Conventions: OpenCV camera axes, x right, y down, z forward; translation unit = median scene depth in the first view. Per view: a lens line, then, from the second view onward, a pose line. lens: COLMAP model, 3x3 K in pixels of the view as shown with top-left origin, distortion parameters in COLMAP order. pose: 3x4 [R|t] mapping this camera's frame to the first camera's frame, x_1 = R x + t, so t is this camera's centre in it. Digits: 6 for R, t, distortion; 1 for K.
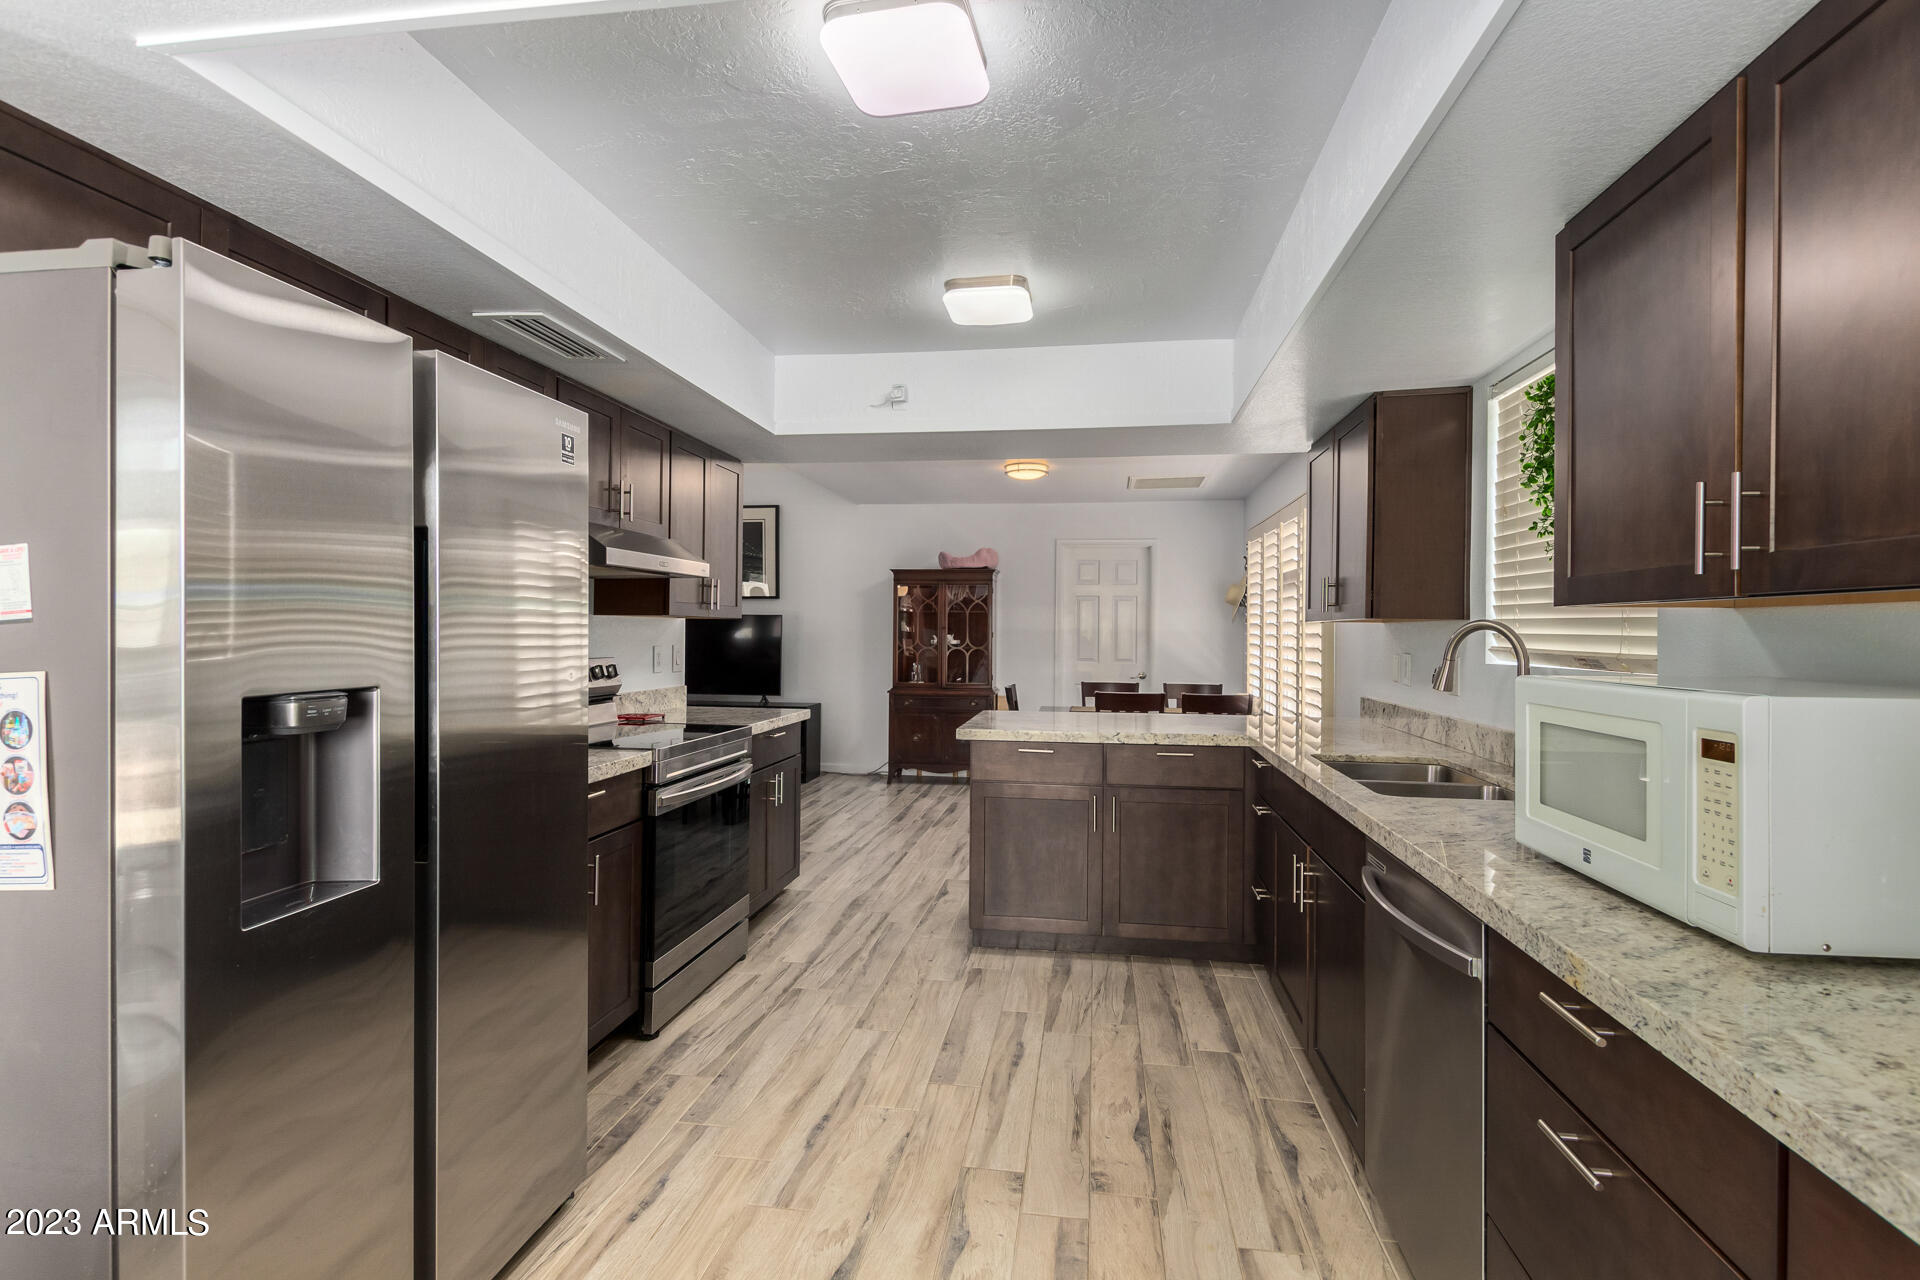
lens RADIAL K [[879.9, 0, 965.9], [0, 879.9, 634.9], [0, 0, 1]] dist [0.011018, -0.005707]
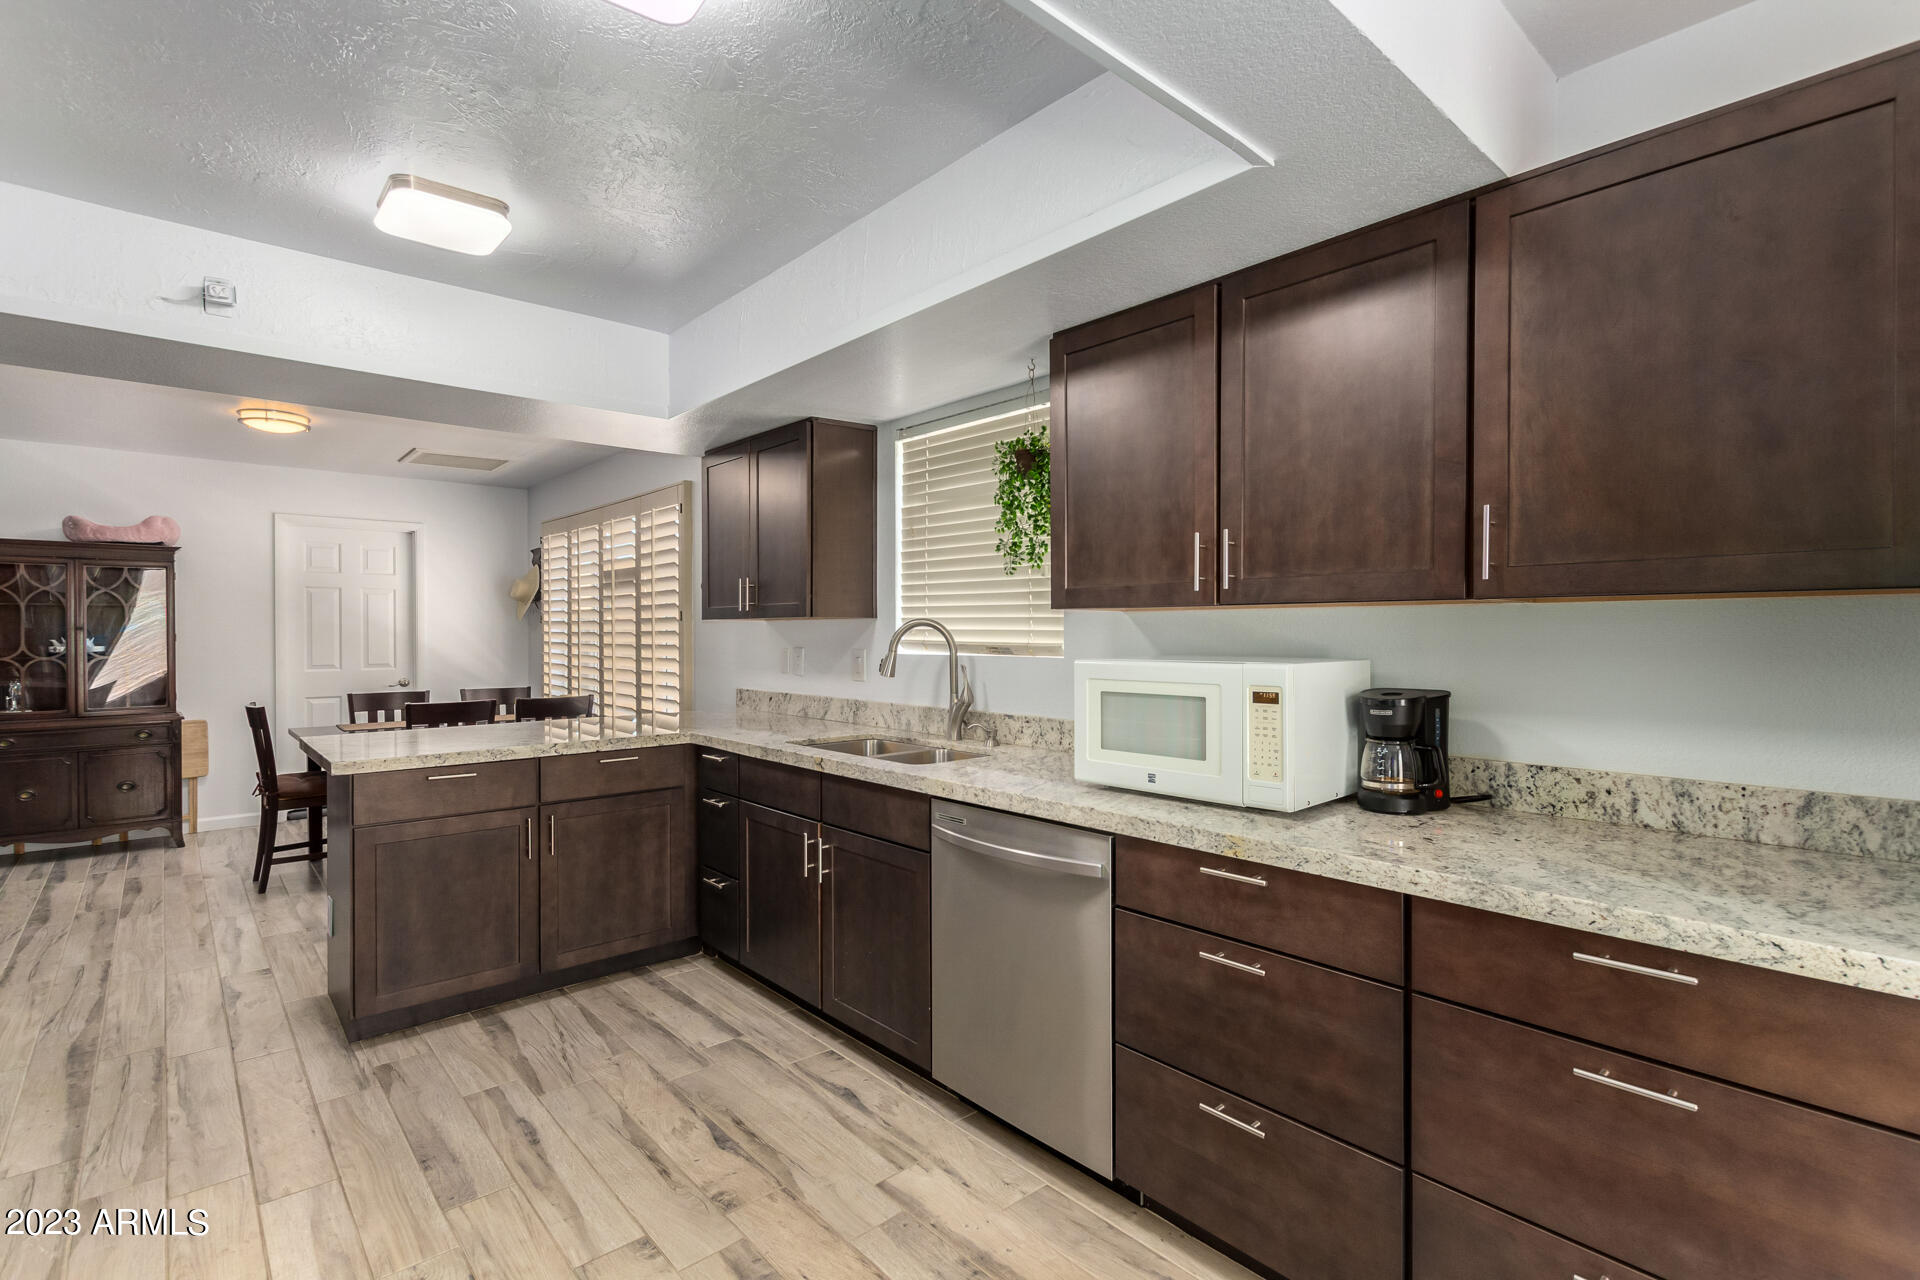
lens RADIAL K [[879.9, 0, 941.3], [0, 879.9, 645.2], [0, 0, 1]] dist [0.011018, -0.005707]
pose [[0.652132, -0.021985, 0.757787, -0.289150], [0.011098, 0.999749, 0.019455, -0.003042], [-0.758024, -0.004277, 0.652212, 0.135475]]
